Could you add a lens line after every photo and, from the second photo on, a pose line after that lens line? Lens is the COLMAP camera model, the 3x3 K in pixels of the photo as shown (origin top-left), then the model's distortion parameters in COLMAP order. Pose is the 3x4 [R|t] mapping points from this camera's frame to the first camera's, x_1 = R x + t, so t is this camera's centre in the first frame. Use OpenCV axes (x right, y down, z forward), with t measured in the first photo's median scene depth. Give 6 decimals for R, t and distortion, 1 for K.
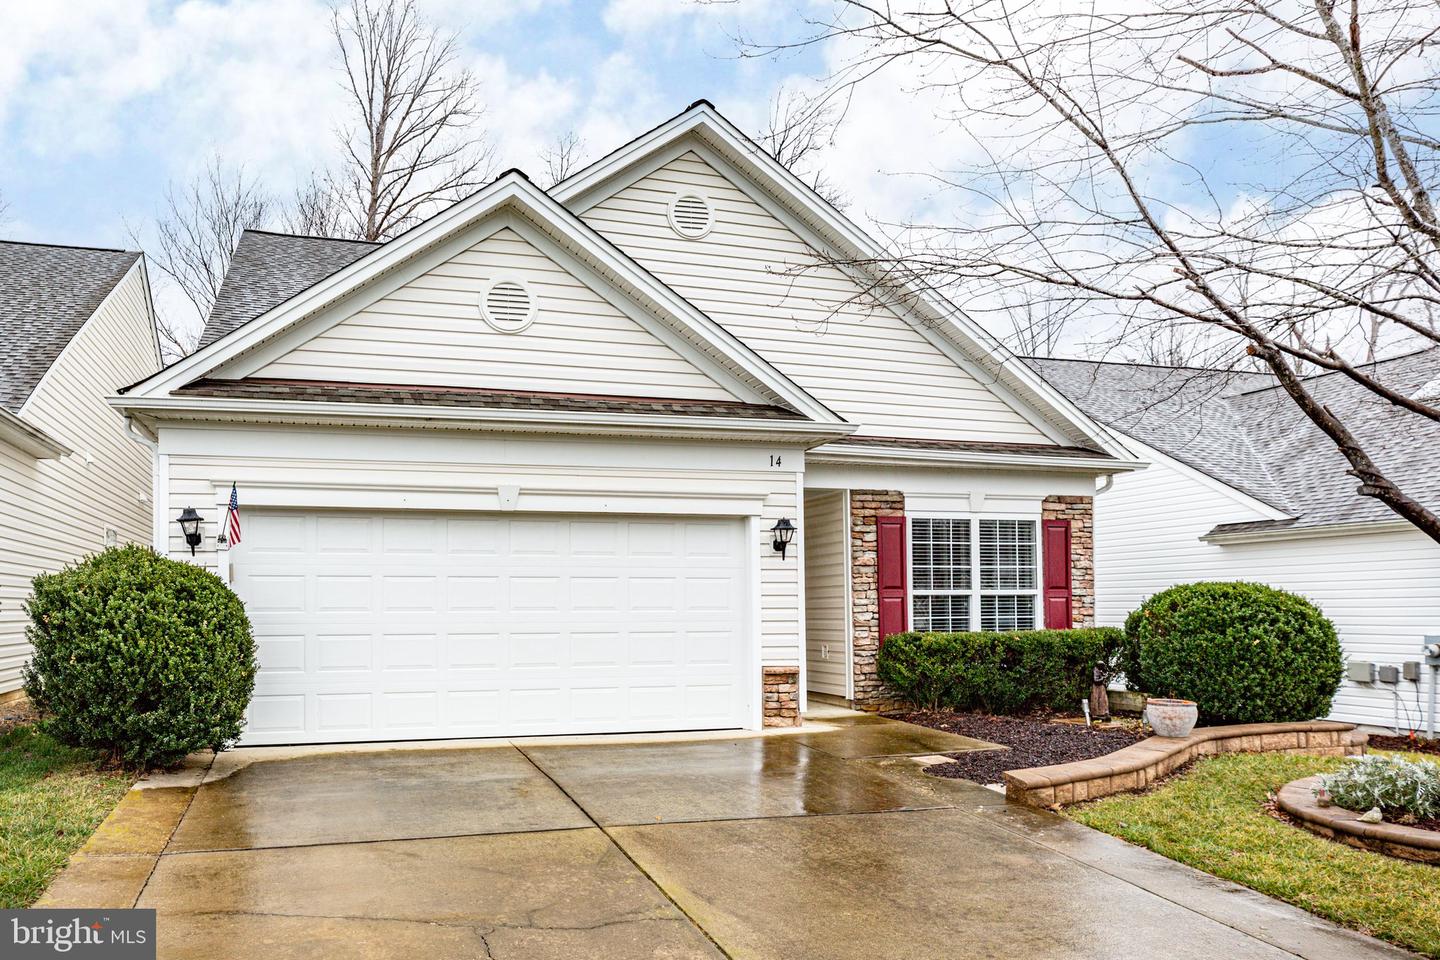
lens RADIAL K [[973.0, 0, 576.2], [0, 973.0, 436.8], [0, 0, 1]] dist [-0.000840, 0.008406]
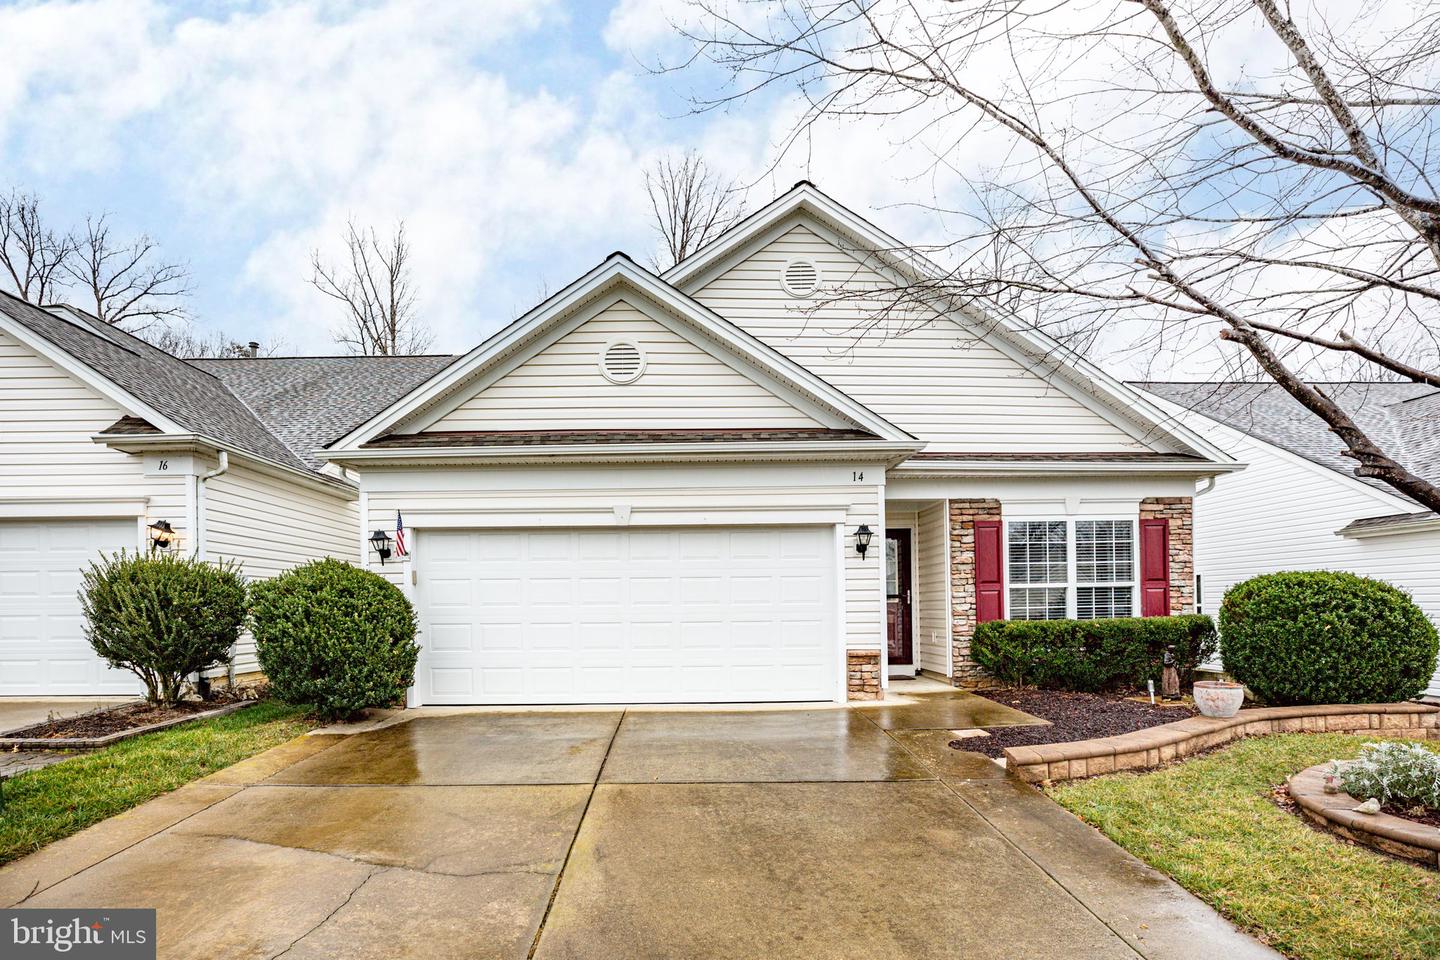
lens RADIAL K [[706.5, 0, 719.2], [0, 706.5, 502.6], [0, 0, 1]] dist [-0.036423, 0.014986]
pose [[0.971576, -0.040352, -0.233261, 0.241716], [0.048057, 0.998468, 0.027438, 0.025131], [0.231797, -0.037868, 0.972027, 0.132131]]
